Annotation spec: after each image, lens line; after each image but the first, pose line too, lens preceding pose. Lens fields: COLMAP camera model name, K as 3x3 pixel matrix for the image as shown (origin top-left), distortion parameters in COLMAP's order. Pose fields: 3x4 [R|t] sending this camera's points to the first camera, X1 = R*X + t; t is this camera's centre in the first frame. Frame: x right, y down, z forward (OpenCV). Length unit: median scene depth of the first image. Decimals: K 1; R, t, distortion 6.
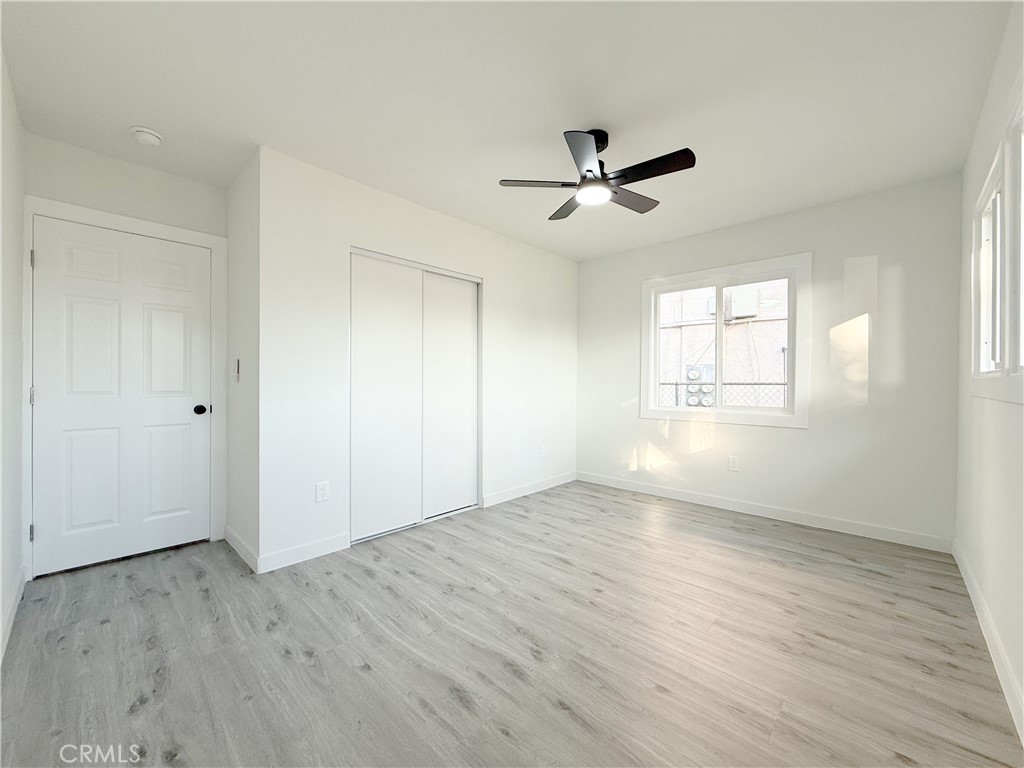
lens RADIAL K [[409.9, 0, 509.1], [0, 409.9, 385.6], [0, 0, 1]] dist [0.000046, 0.000348]
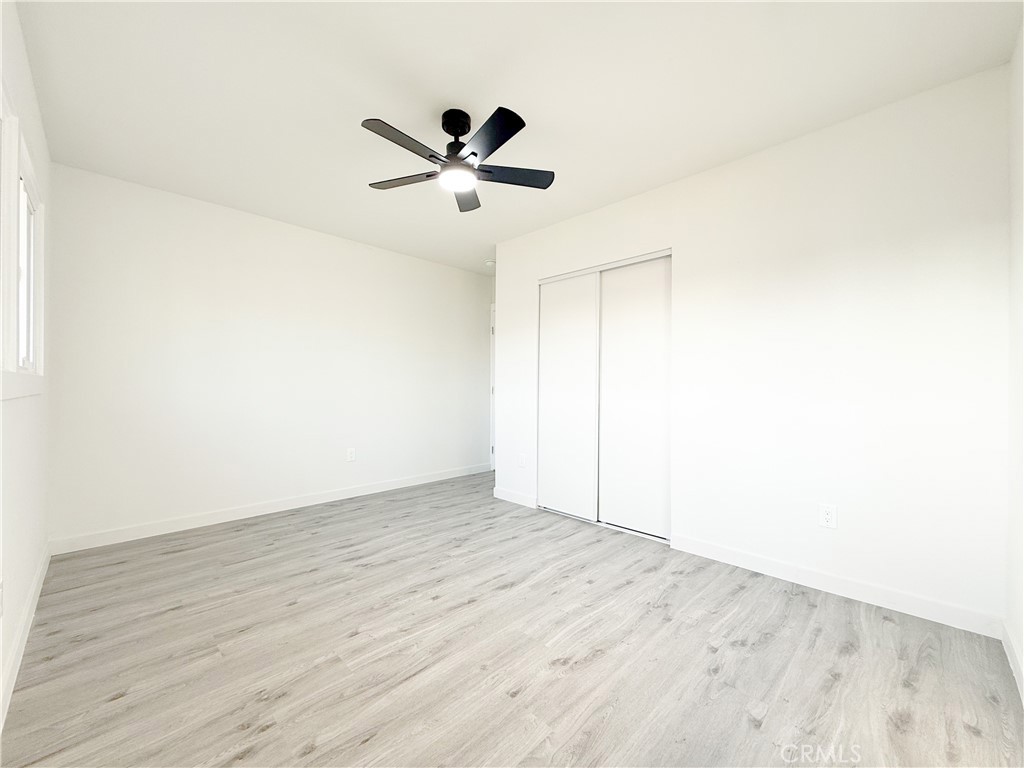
lens RADIAL K [[409.9, 0, 510.7], [0, 409.9, 383.2], [0, 0, 1]] dist [0.000046, 0.000348]
pose [[-0.017752, -0.005608, -0.999827, 0.946764], [-0.010229, 0.999933, -0.005427, -0.000887], [0.999790, 0.010131, -0.017808, 0.952807]]
